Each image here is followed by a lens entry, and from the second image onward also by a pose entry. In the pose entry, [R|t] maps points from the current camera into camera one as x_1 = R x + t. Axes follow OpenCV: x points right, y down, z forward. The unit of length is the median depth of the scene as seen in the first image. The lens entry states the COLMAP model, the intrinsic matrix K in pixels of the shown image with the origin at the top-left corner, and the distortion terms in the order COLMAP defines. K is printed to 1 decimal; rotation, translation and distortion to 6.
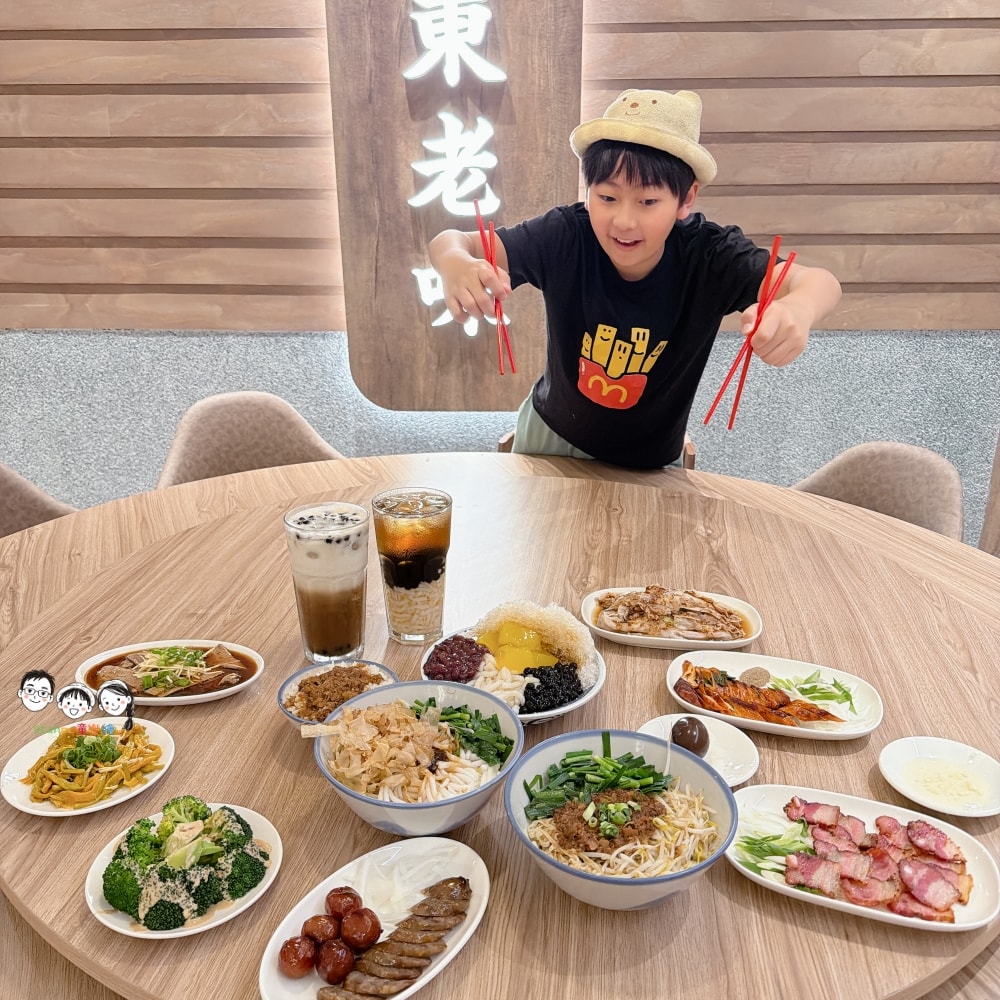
lens RADIAL K [[938.8, 0, 501.4], [0, 938.8, 533.8], [0, 0, 1]] dist [0.075373, -0.114395]
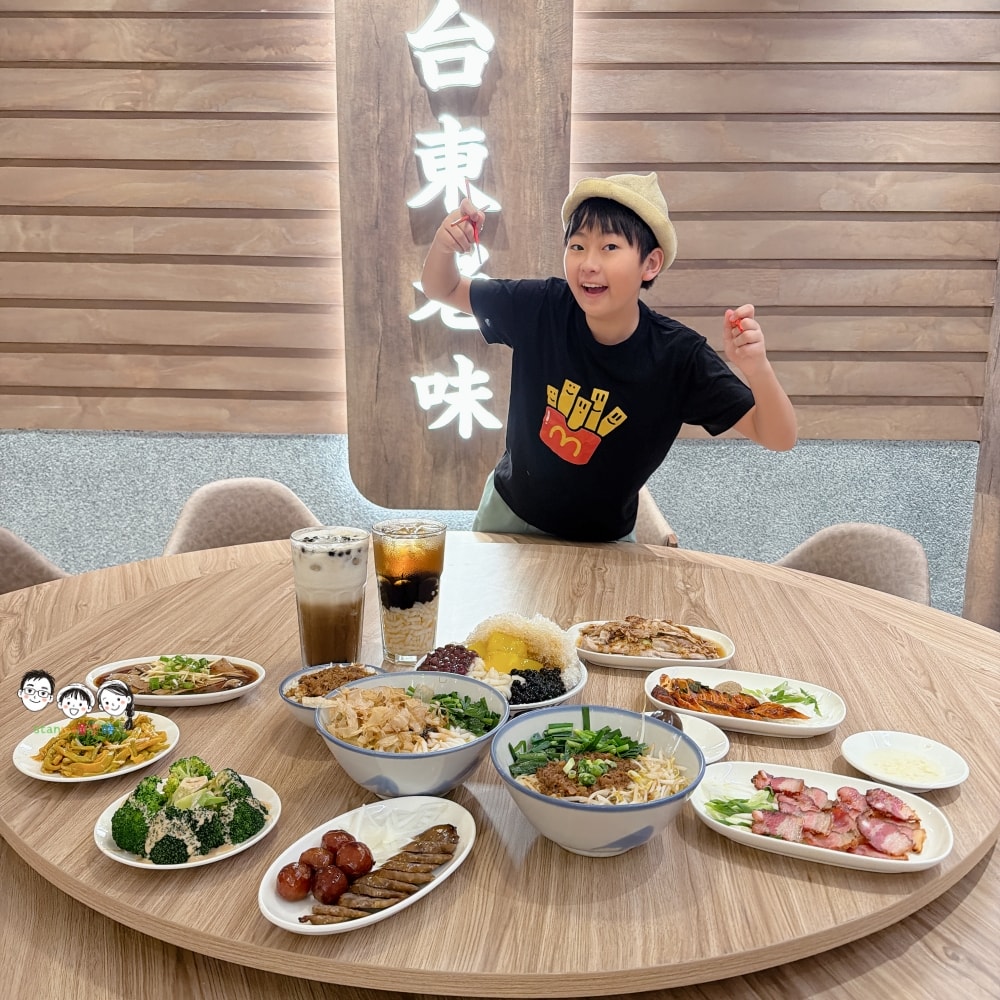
lens RADIAL K [[938.9, 0, 509.8], [0, 938.9, 527.4], [0, 0, 1]] dist [0.102547, -0.180657]
pose [[0.999806, 0.010757, 0.016492, 0.002550], [-0.008103, 0.988152, -0.153265, 0.110050], [-0.017945, 0.153102, 0.988047, -0.061944]]
